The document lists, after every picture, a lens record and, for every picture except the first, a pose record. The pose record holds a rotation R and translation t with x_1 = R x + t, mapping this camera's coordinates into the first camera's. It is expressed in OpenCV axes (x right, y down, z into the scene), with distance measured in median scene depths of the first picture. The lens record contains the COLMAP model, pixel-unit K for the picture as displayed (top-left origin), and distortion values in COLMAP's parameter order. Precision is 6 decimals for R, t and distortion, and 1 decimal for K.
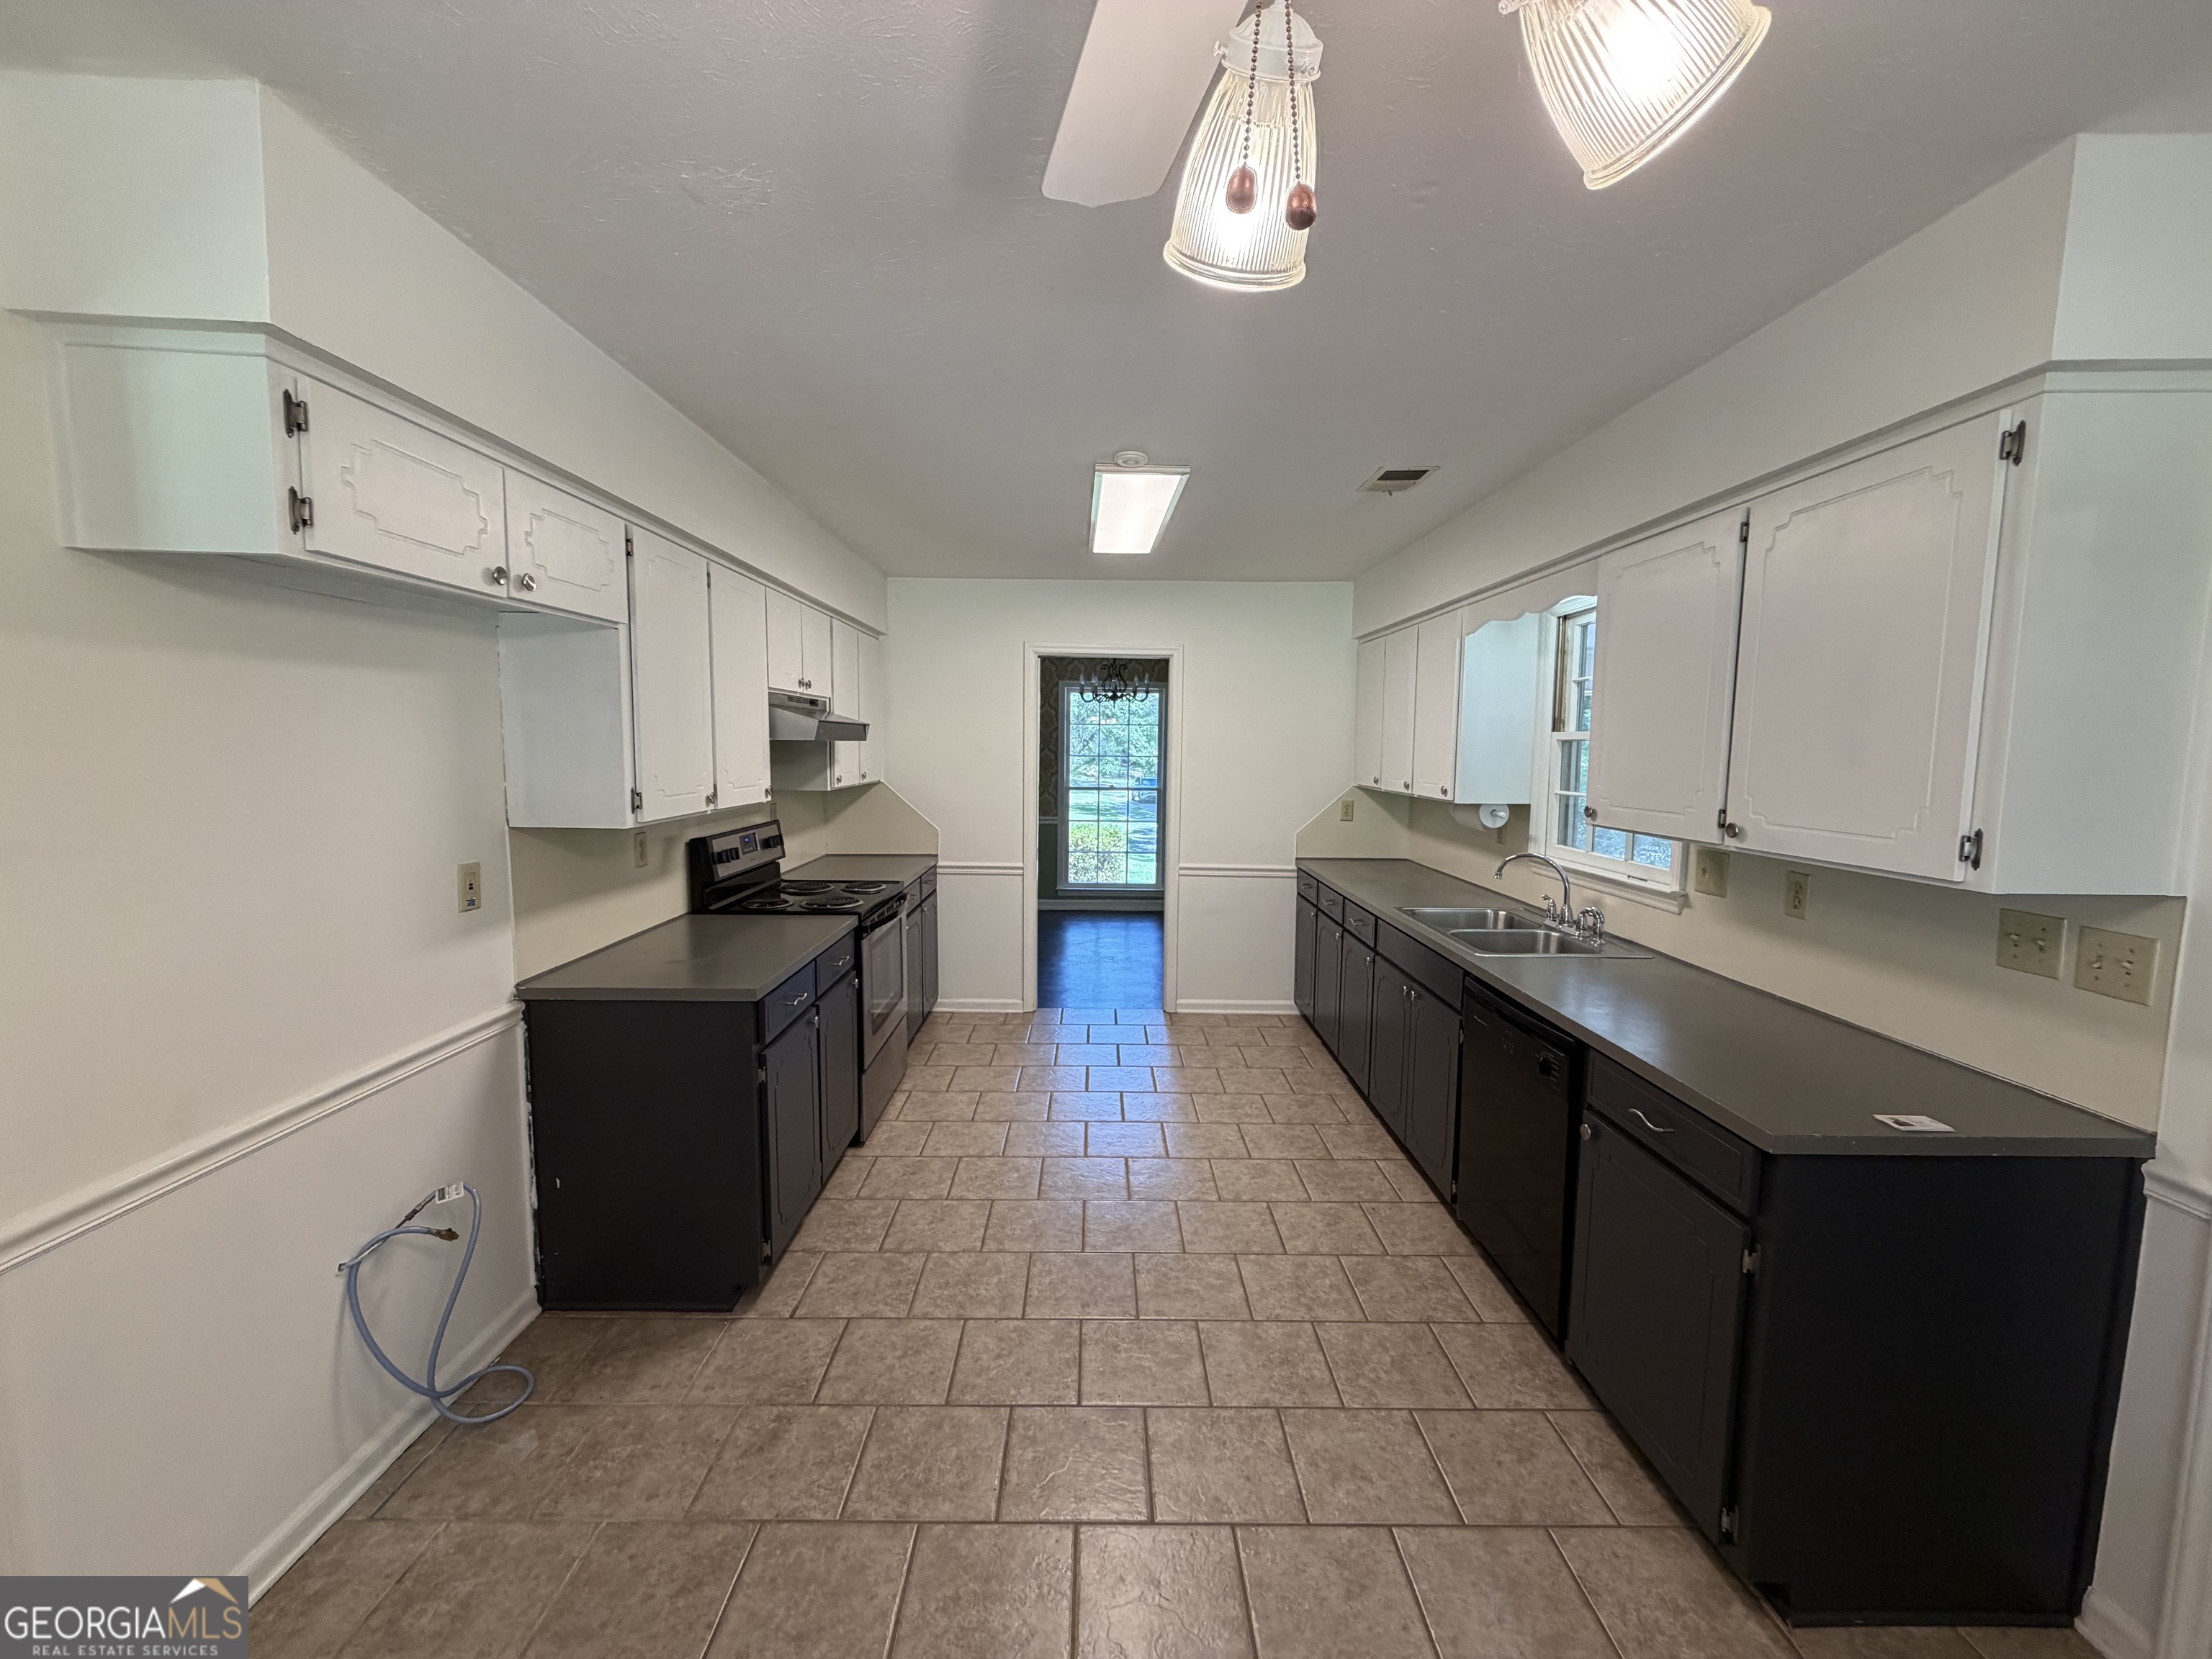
lens RADIAL K [[889.0, 0, 1099.6], [0, 889.0, 827.1], [0, 0, 1]] dist [-0.000211, -0.000047]
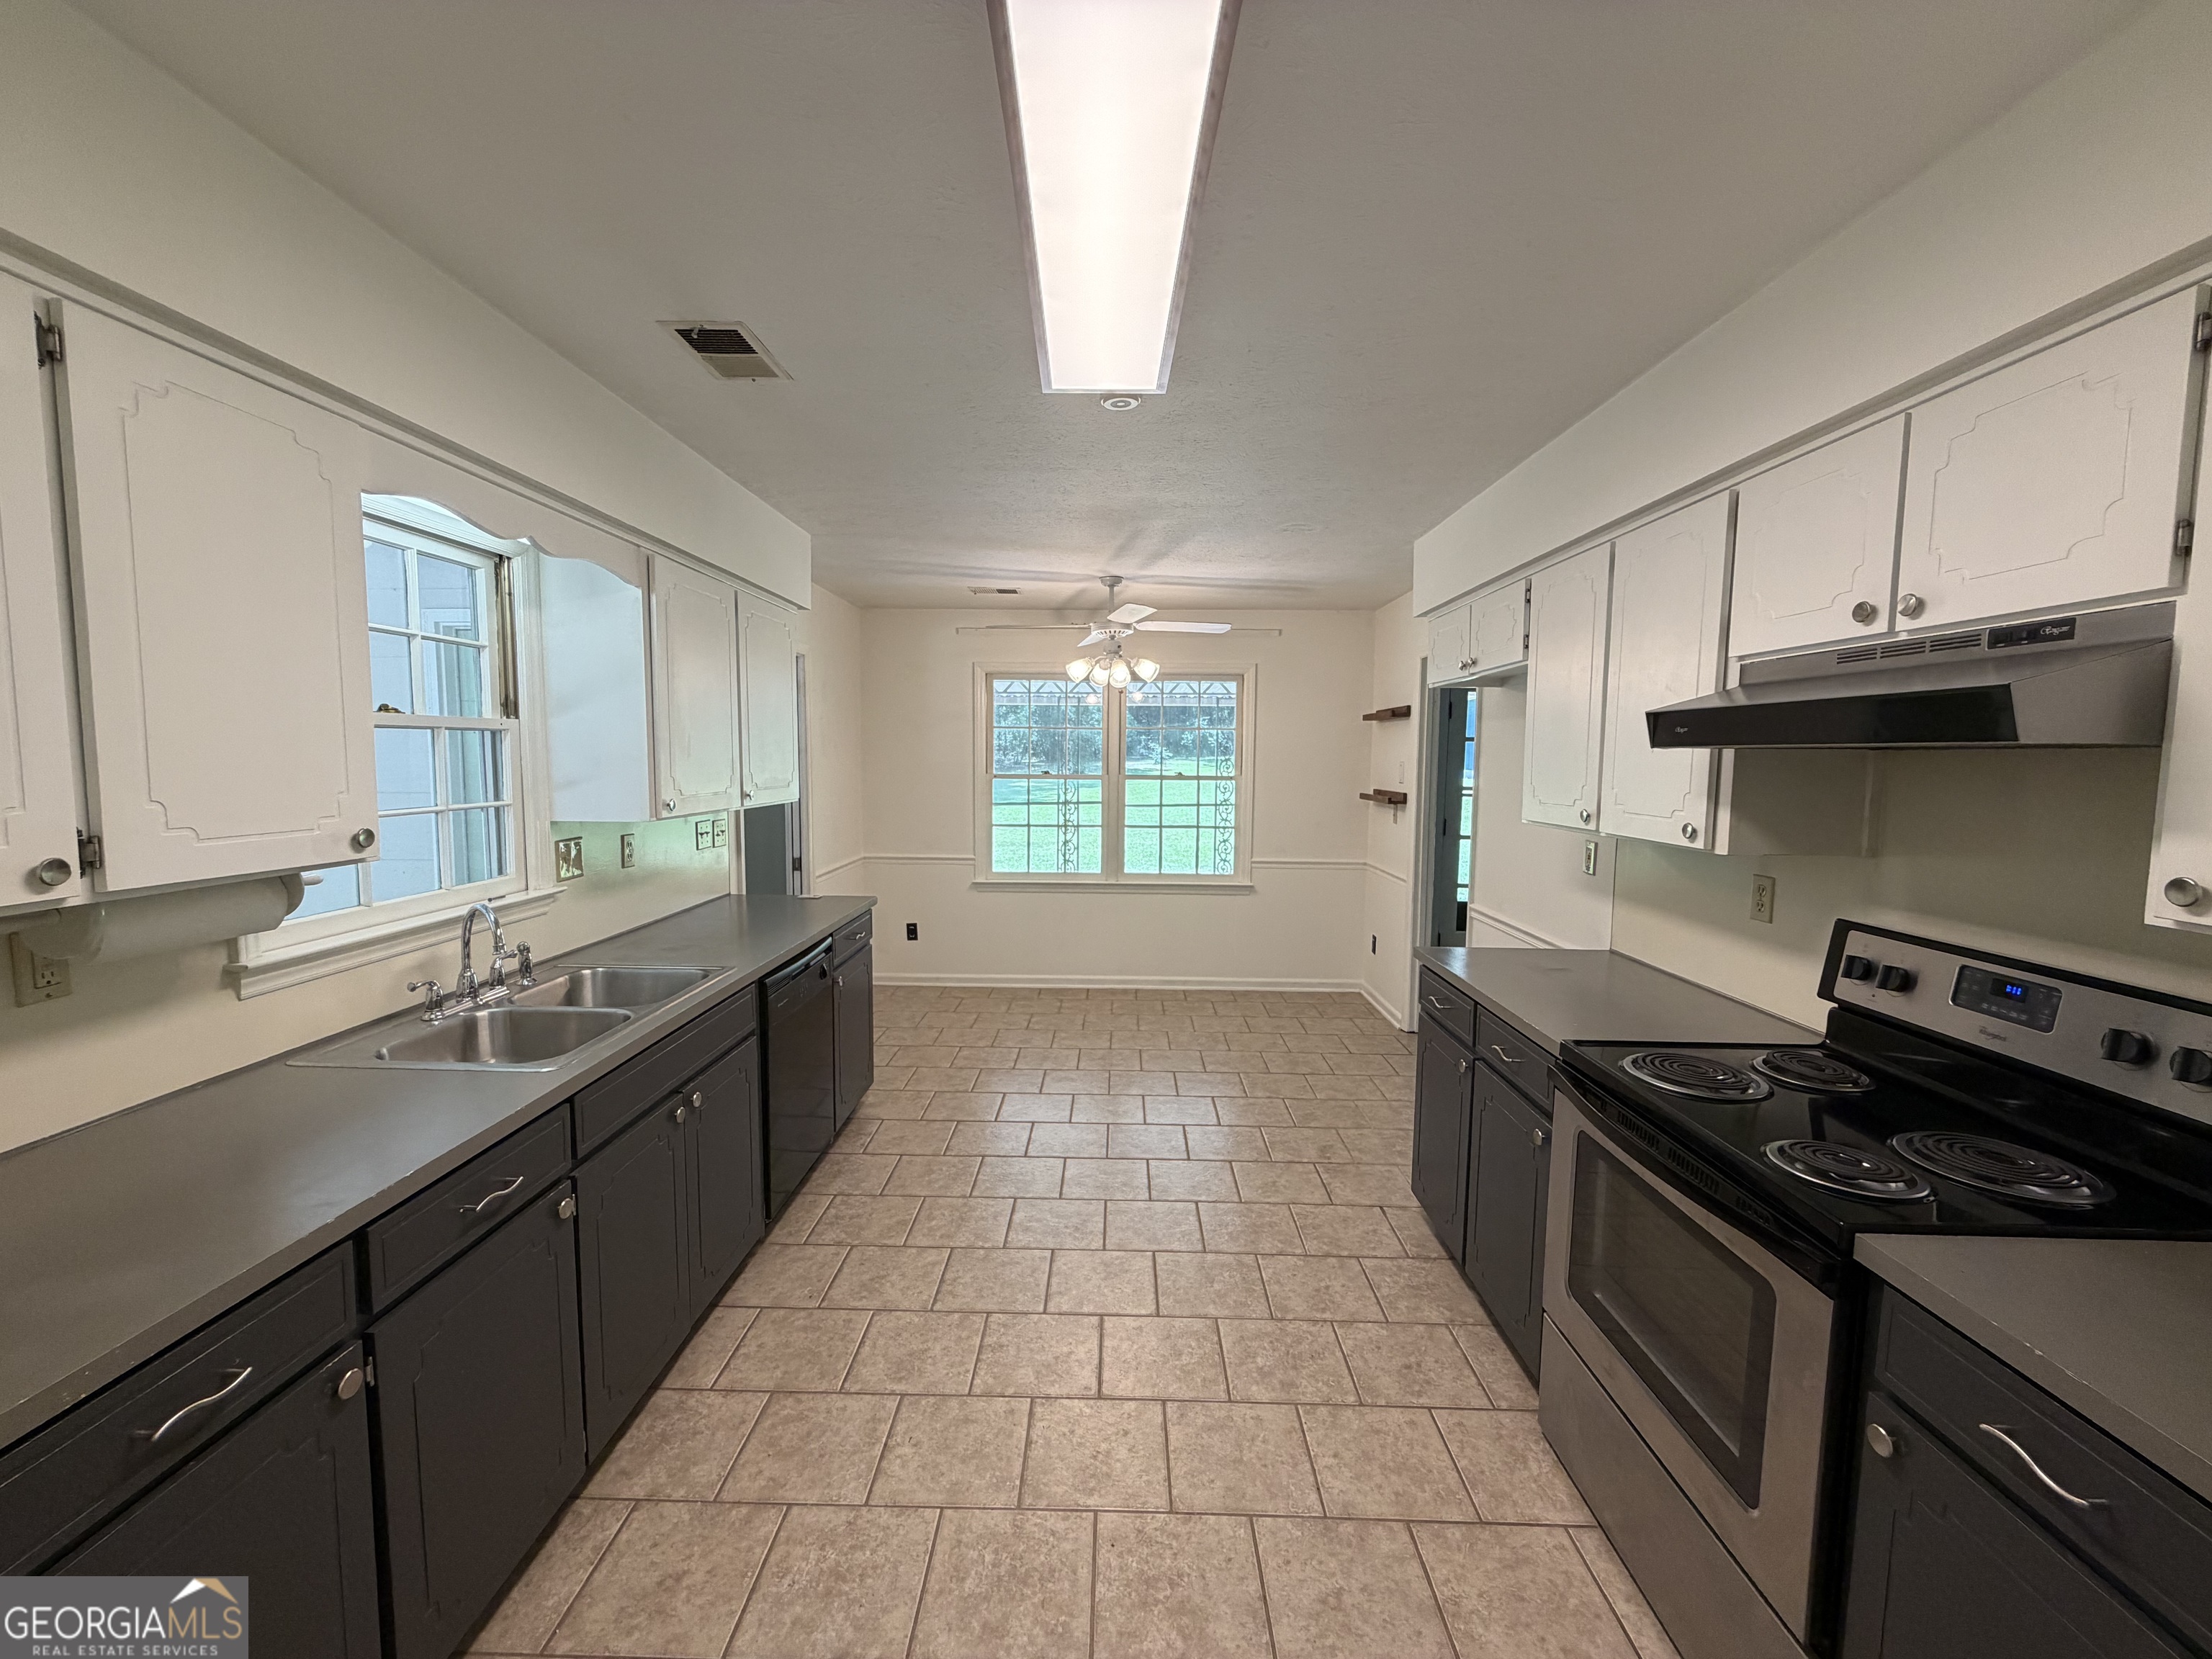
lens RADIAL K [[889.0, 0, 1099.6], [0, 889.0, 827.1], [0, 0, 1]] dist [-0.000211, -0.000047]
pose [[-0.999495, -0.019581, 0.025042, 0.025099], [-0.014890, 0.984383, 0.175408, -0.157886], [-0.028085, 0.174946, -0.984177, 1.756810]]
